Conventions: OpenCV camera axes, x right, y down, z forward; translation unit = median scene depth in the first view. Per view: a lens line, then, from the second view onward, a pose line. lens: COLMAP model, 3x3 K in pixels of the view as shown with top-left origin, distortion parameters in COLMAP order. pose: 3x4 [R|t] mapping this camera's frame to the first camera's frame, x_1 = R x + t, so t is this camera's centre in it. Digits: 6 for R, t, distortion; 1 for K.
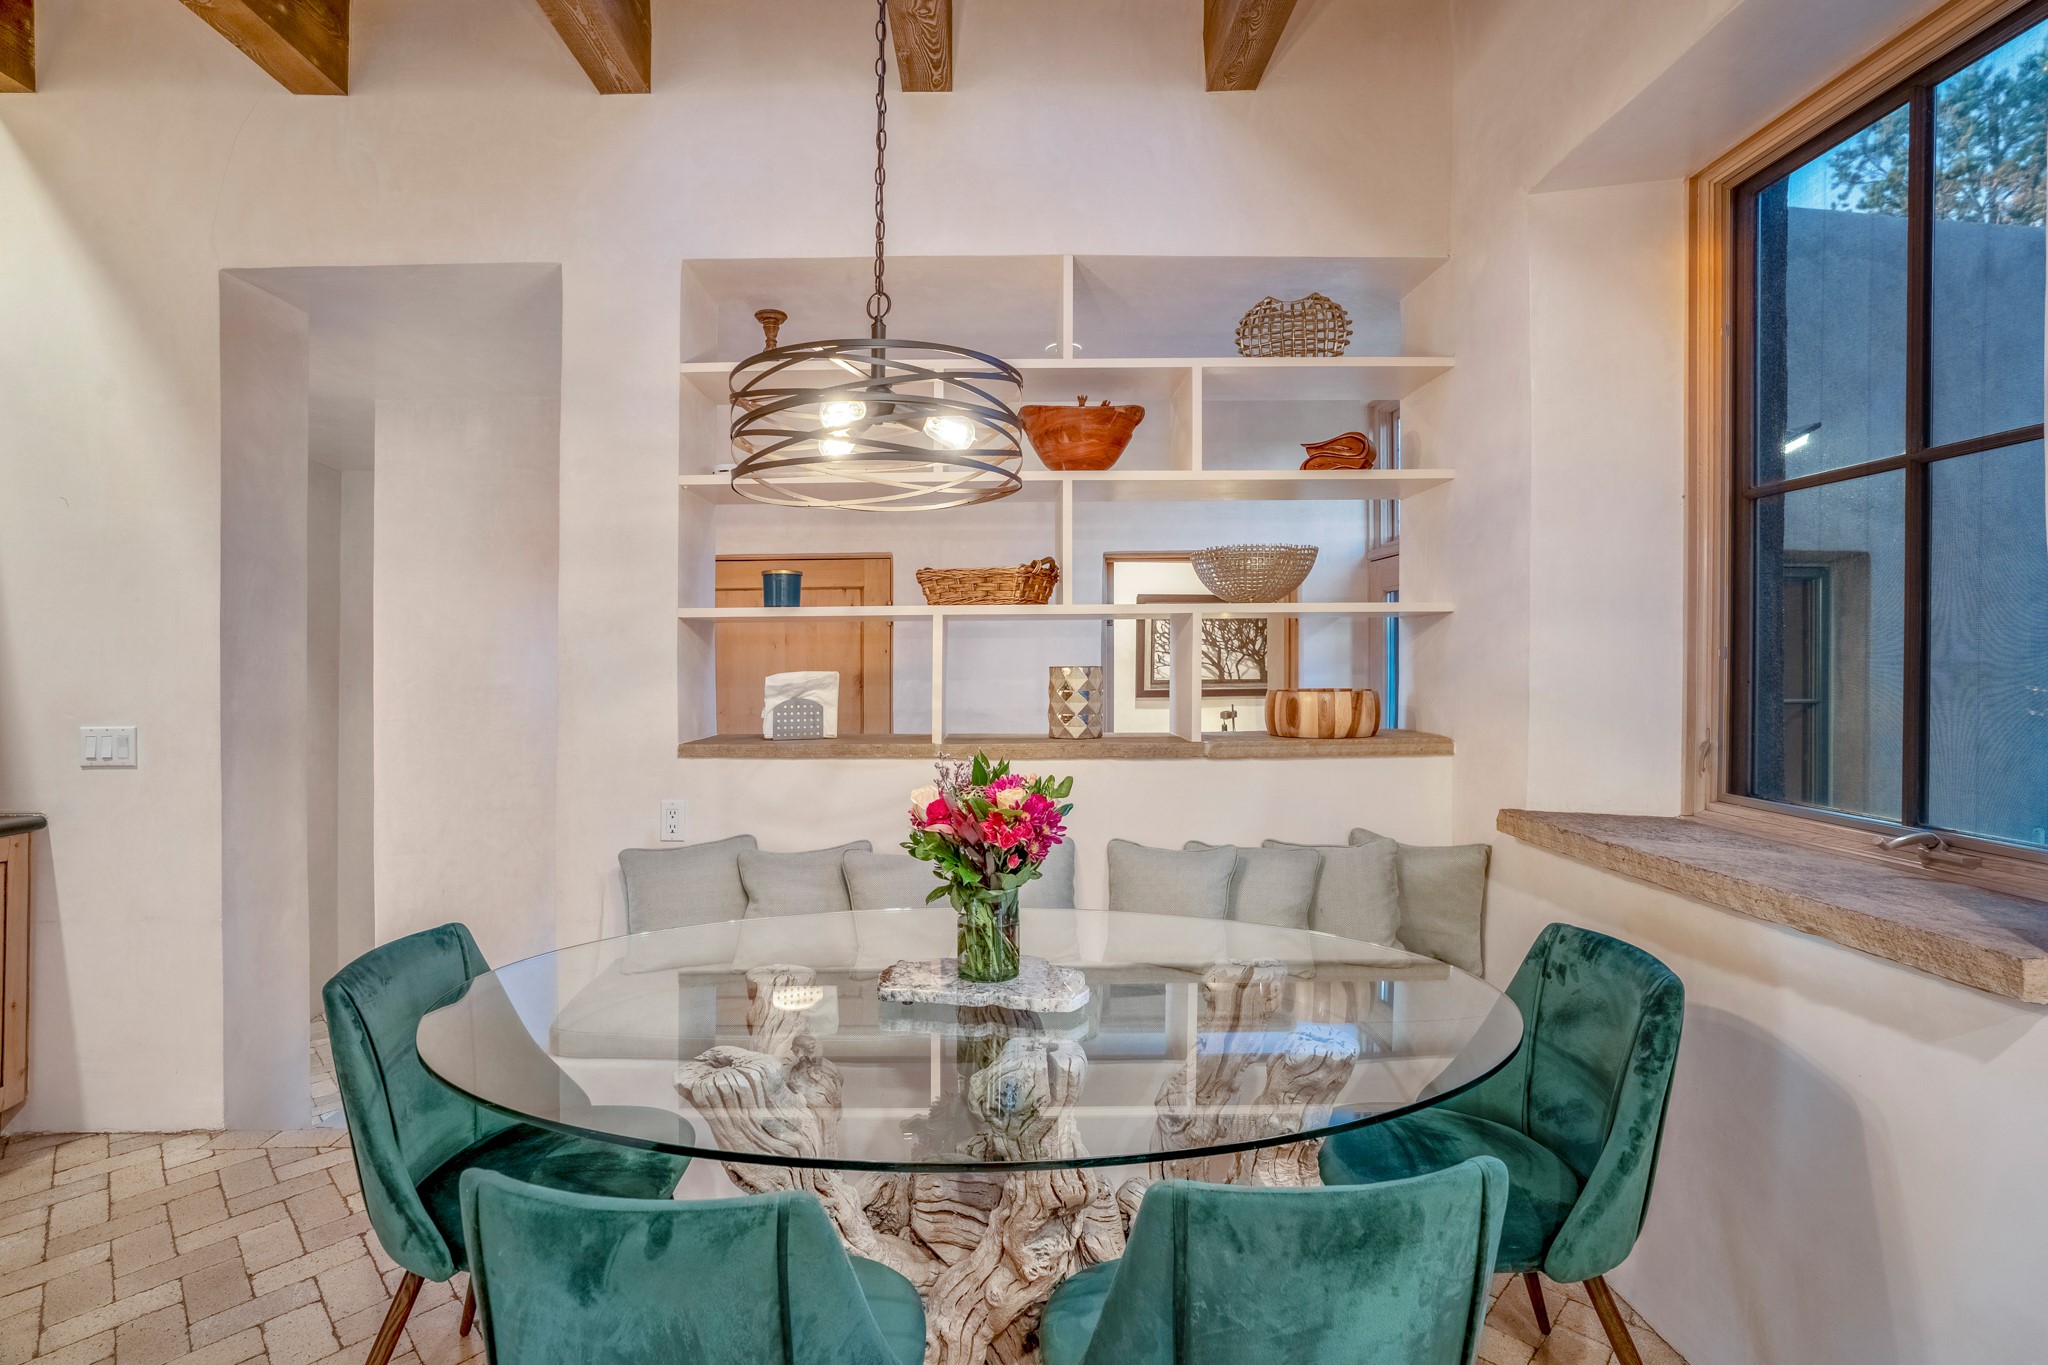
lens RADIAL K [[949.4, 0, 986.9], [0, 949.4, 651.0], [0, 0, 1]] dist [-0.043547, 0.014733]
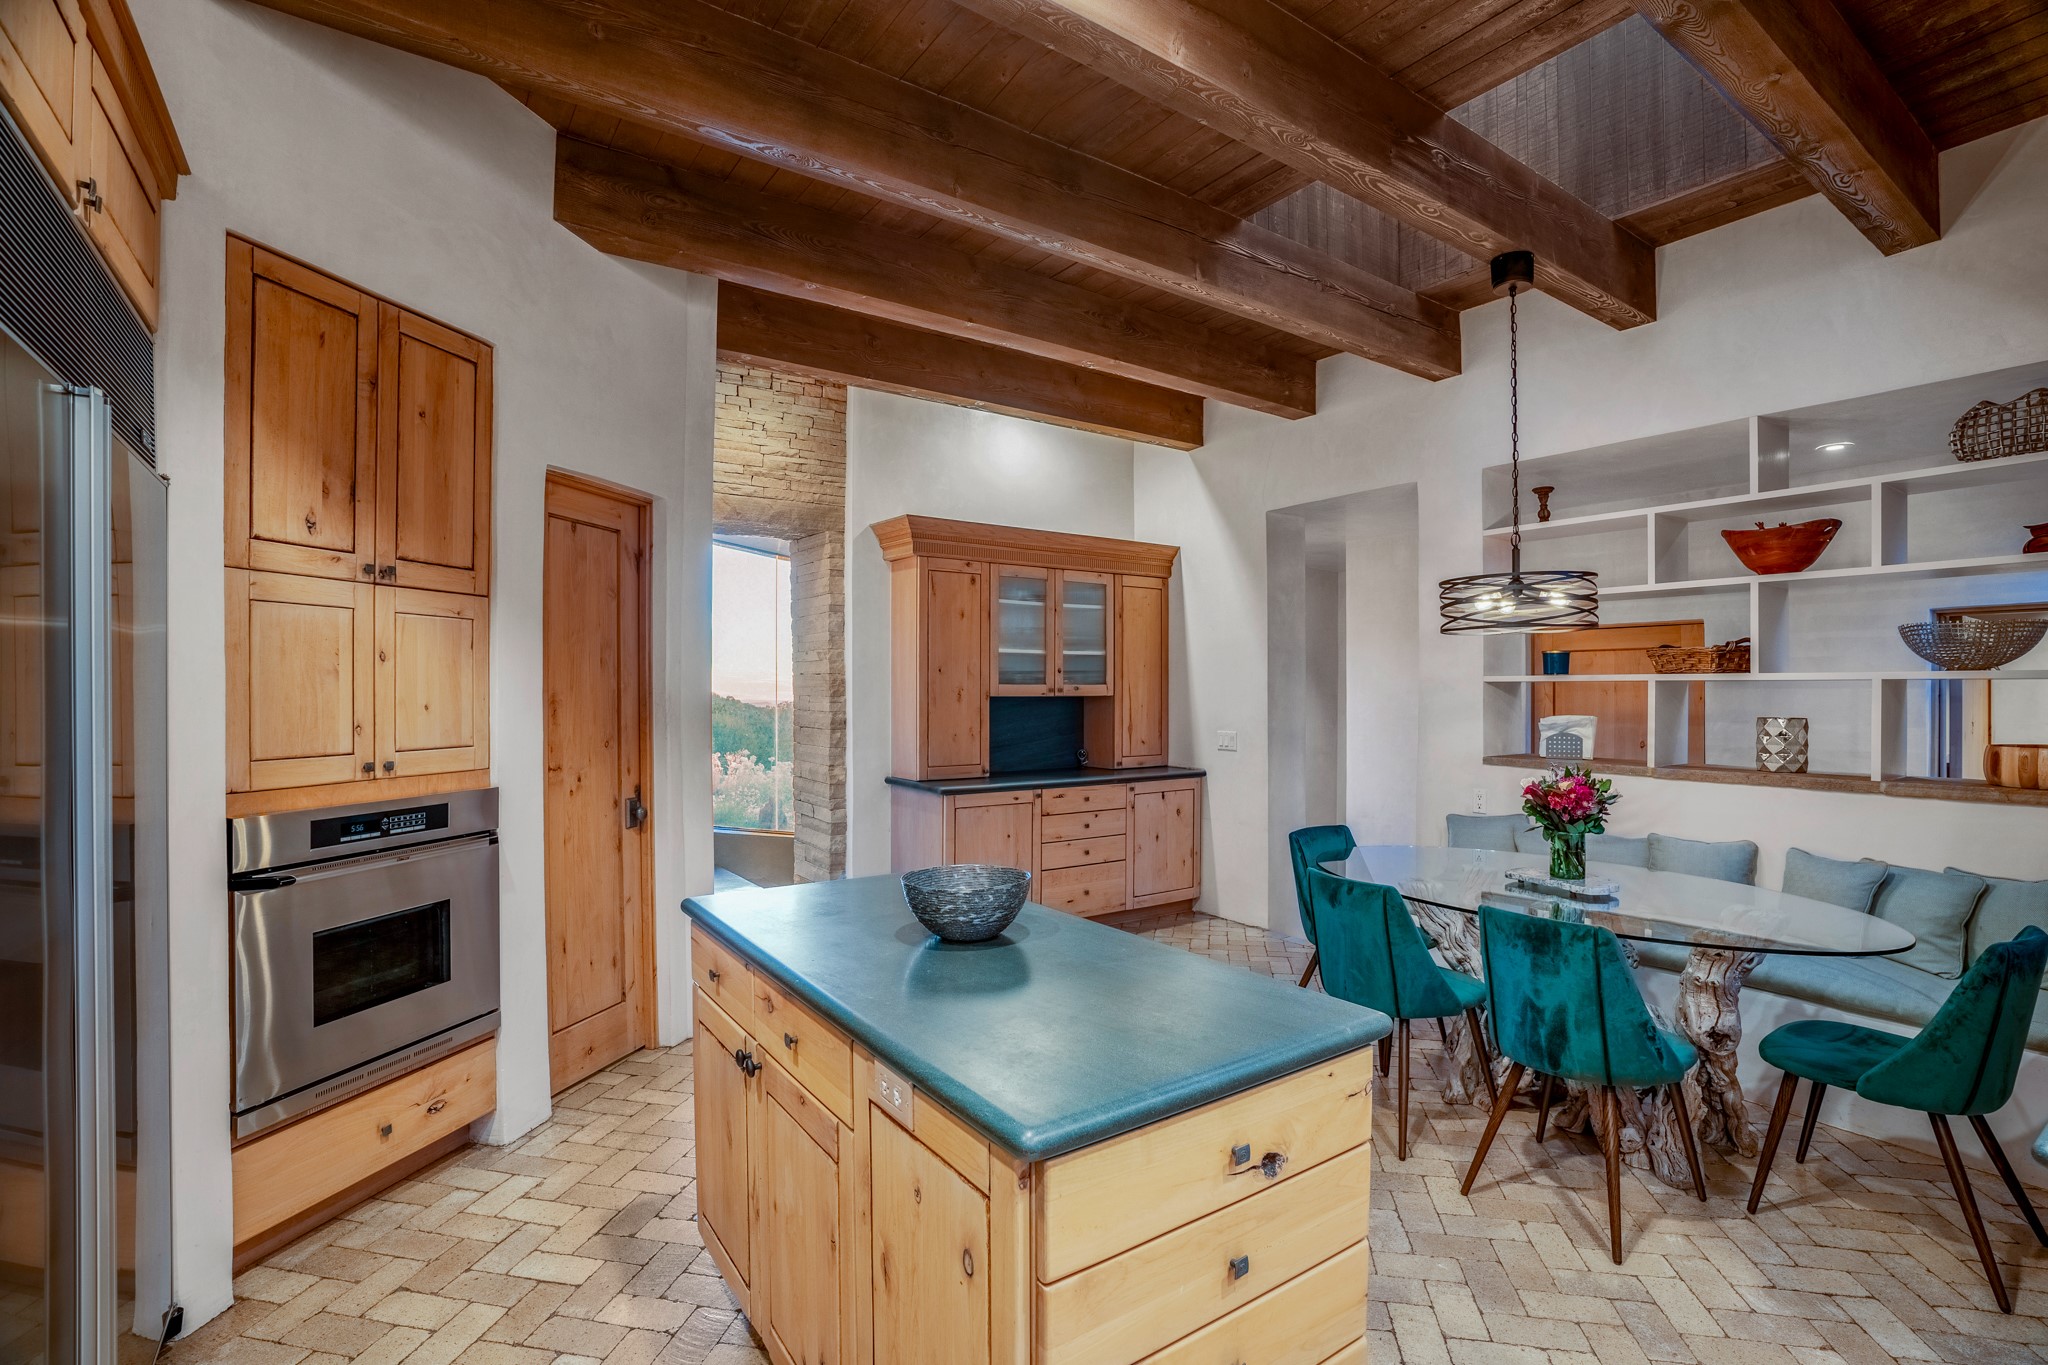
lens RADIAL K [[949.4, 0, 1023.8], [0, 949.4, 687.9], [0, 0, 1]] dist [-0.043547, 0.014733]
pose [[0.565377, 0.007393, -0.824800, 0.597219], [0.005310, 0.999906, 0.012603, -0.050470], [0.824816, -0.011505, 0.565285, -0.634426]]
